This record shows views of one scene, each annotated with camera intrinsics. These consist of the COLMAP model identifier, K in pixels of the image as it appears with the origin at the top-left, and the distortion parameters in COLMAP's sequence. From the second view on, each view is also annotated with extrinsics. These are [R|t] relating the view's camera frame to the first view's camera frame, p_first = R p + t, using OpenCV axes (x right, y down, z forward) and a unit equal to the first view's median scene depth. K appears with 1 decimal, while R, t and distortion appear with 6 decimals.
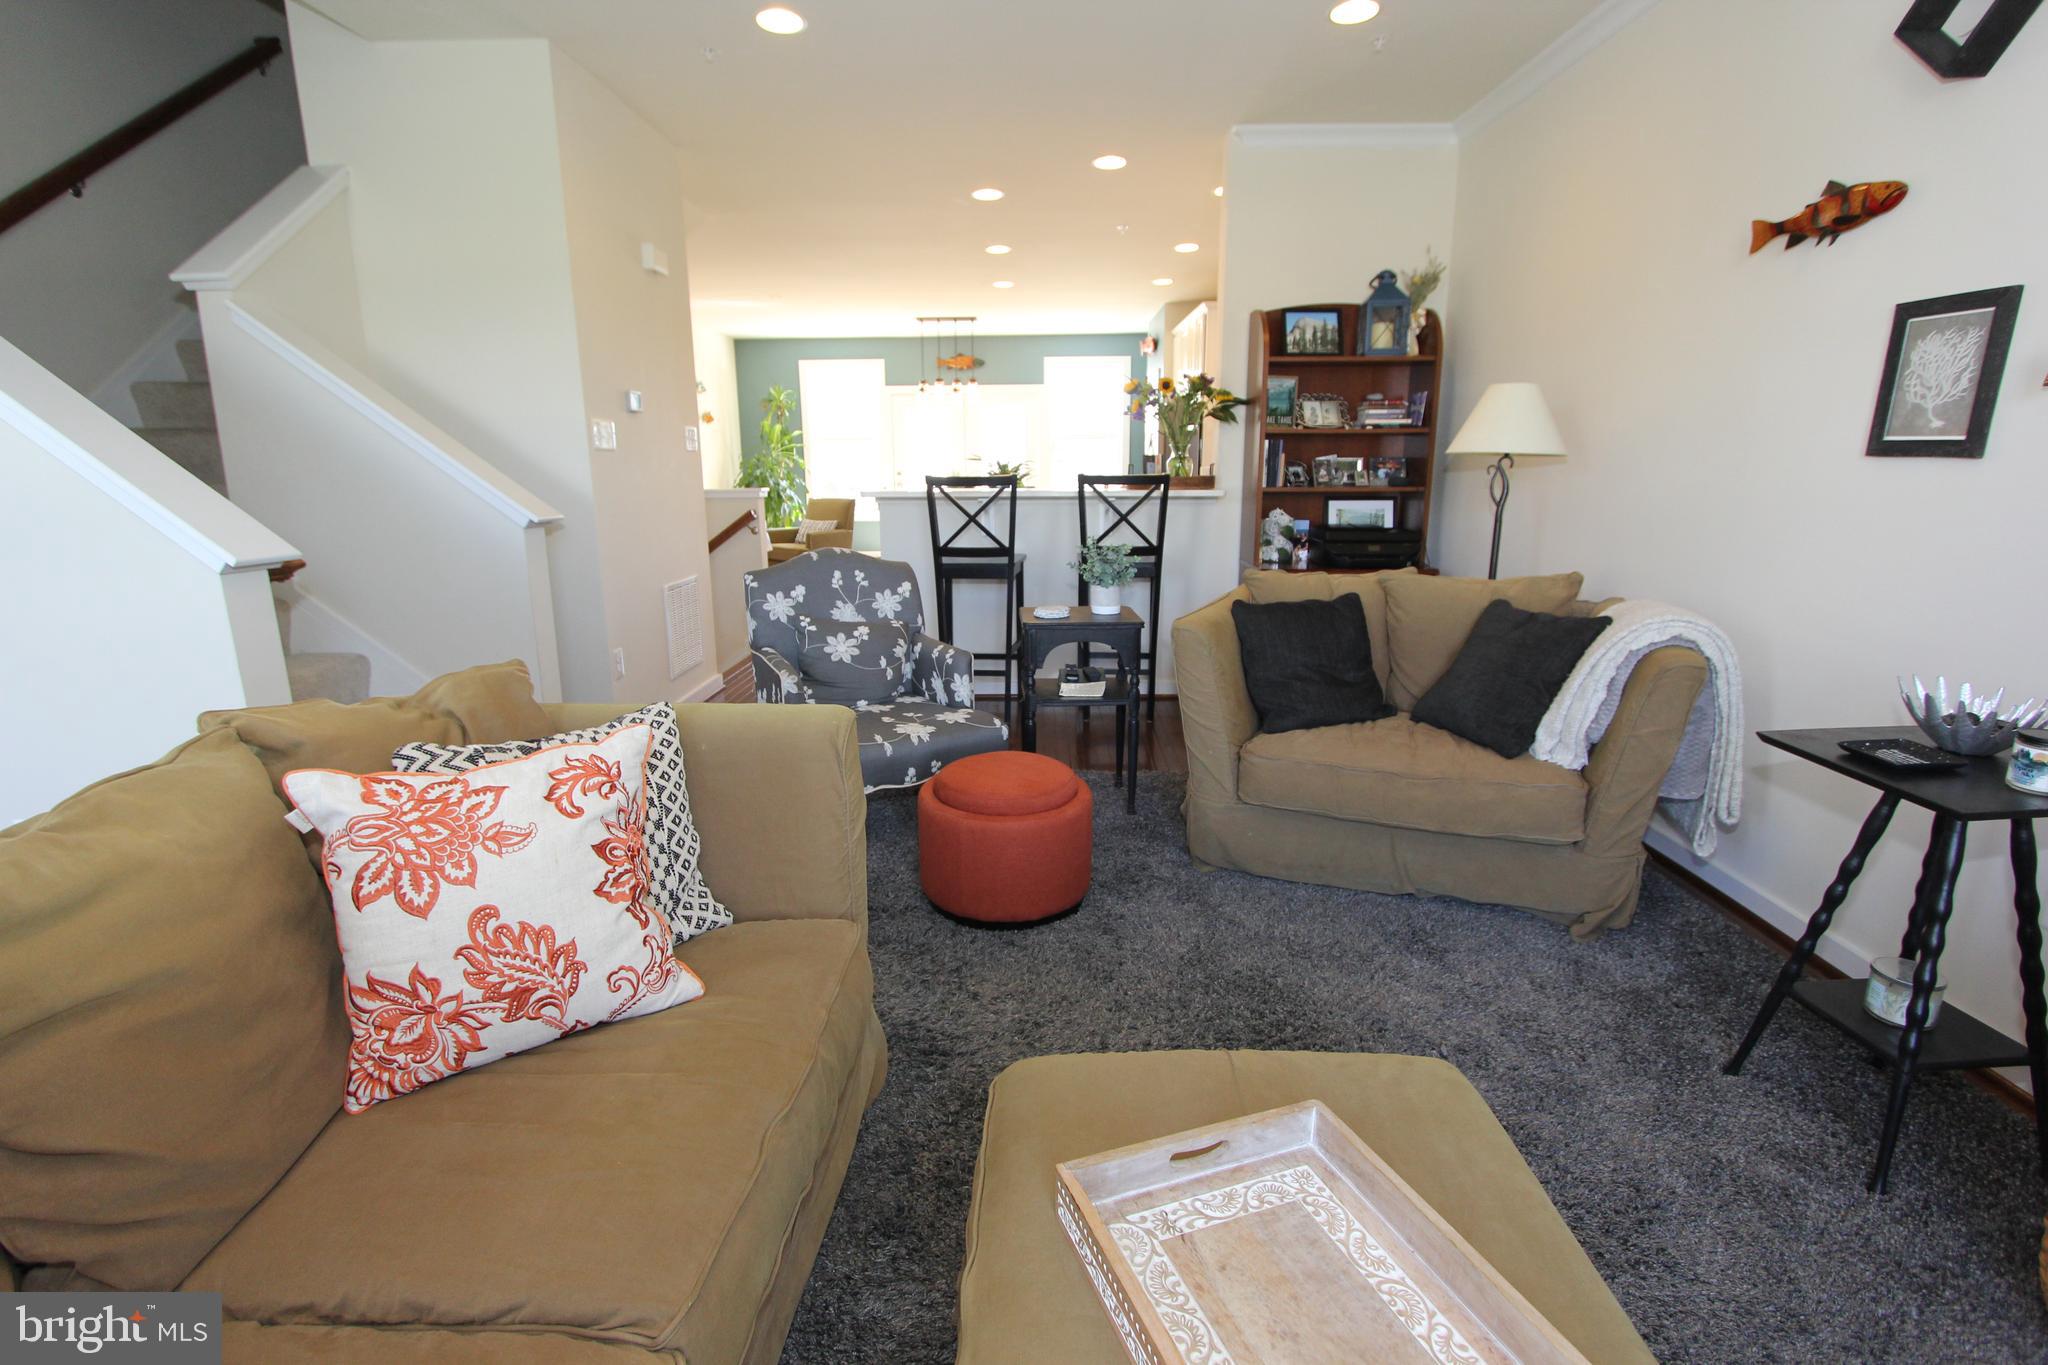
lens RADIAL K [[959.0, 0, 1024.0], [0, 959.0, 682.5], [0, 0, 1]] dist [-0.017134, 0.001445]
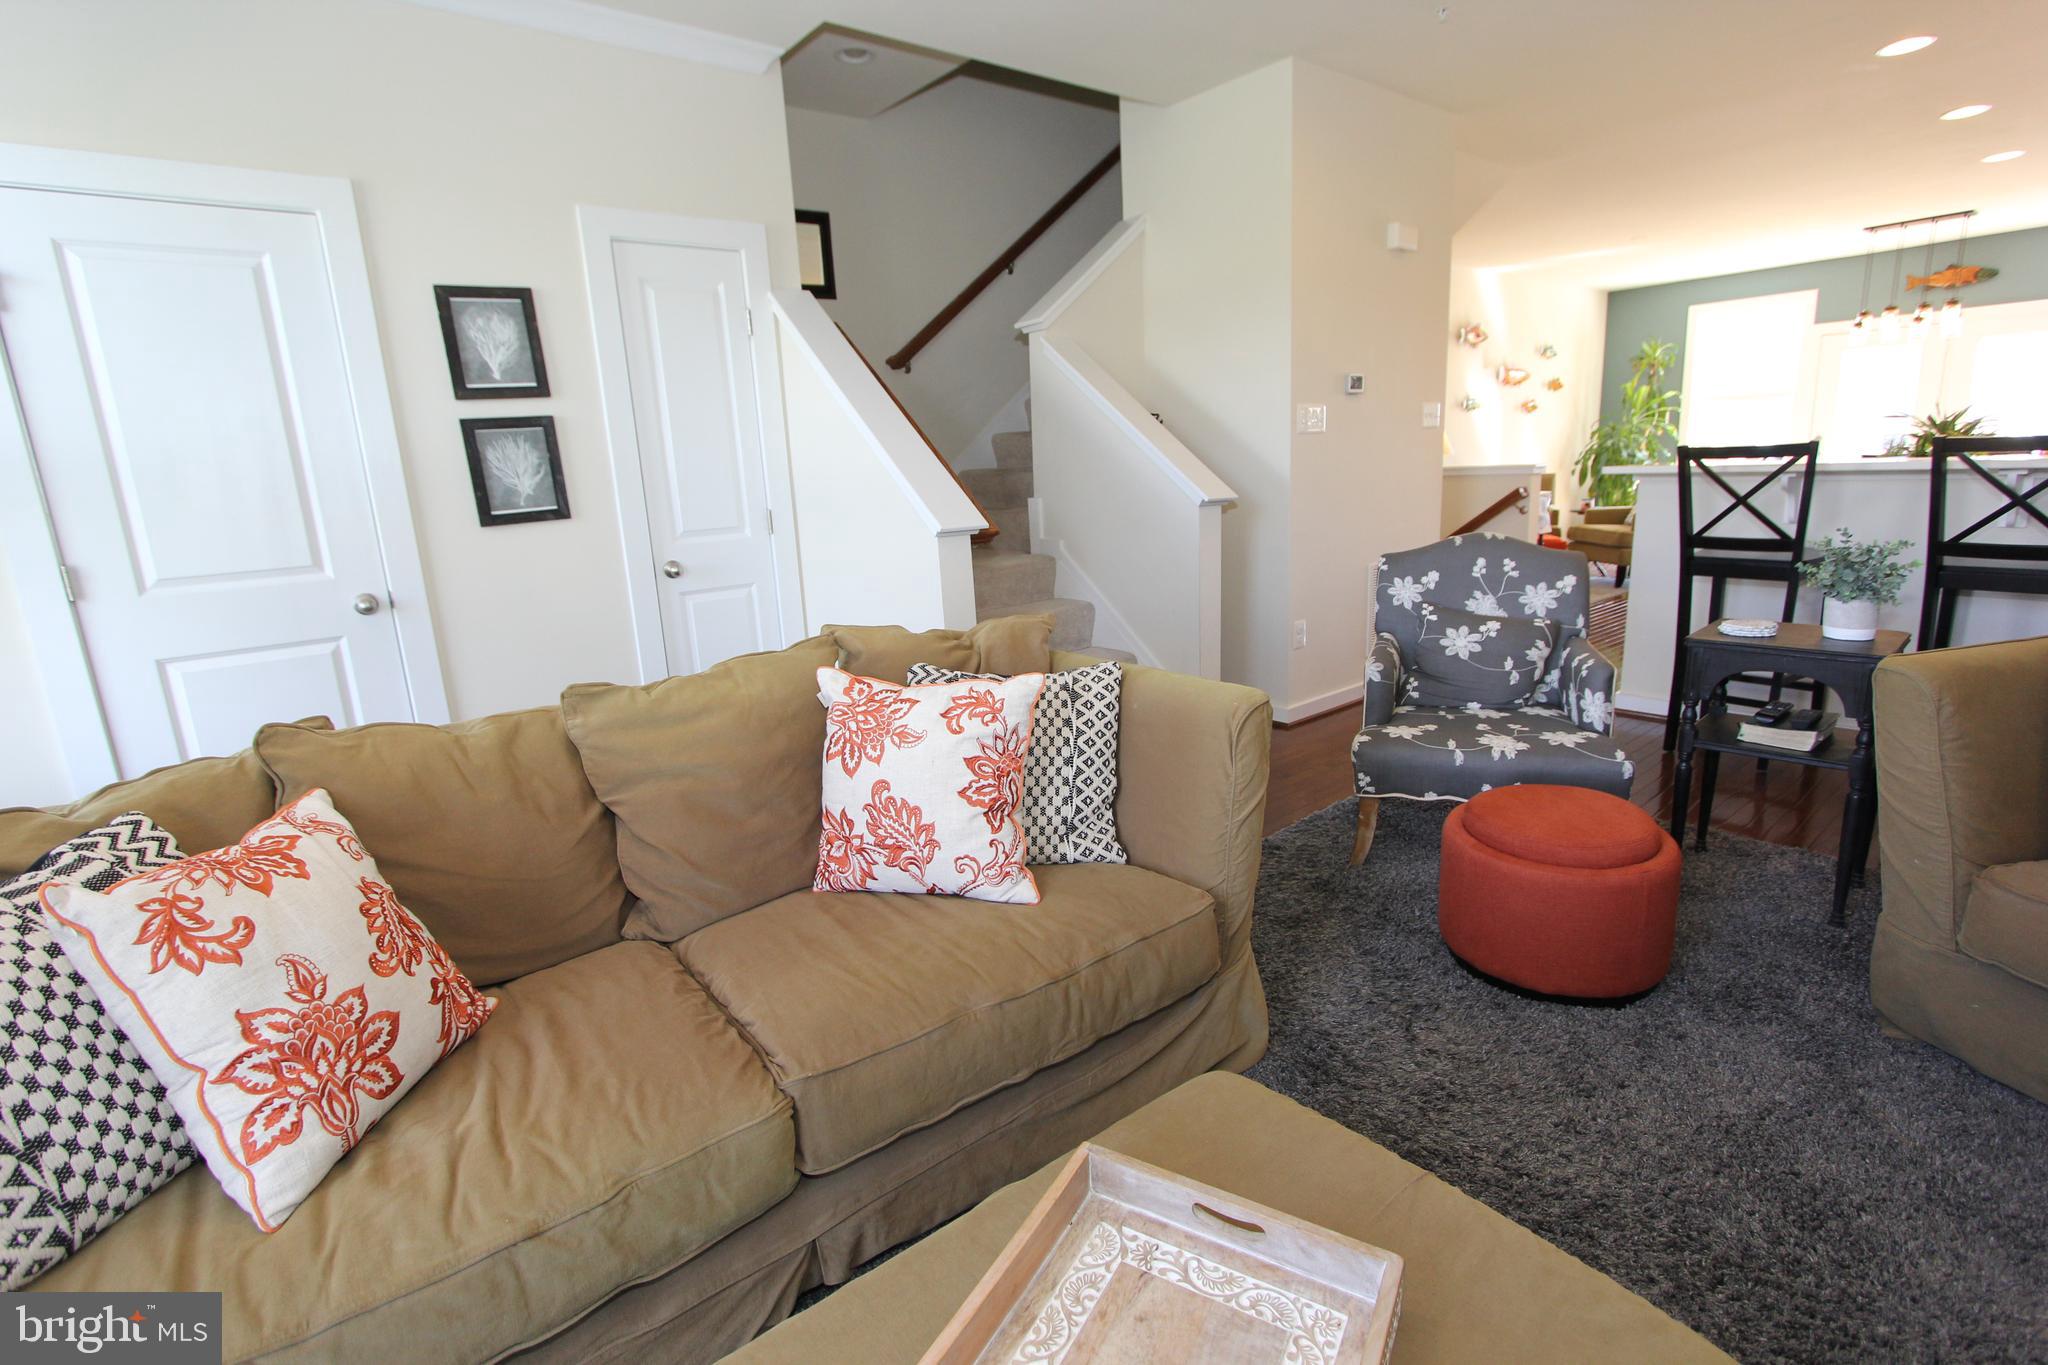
lens RADIAL K [[967.8, 0, 1024.0], [0, 967.8, 682.5], [0, 0, 1]] dist [-0.023761, 0.004897]
pose [[0.629806, 0.147258, -0.762666, 0.476374], [-0.128256, 0.988103, 0.084872, -0.042546], [0.766090, 0.044364, 0.641200, 0.175562]]
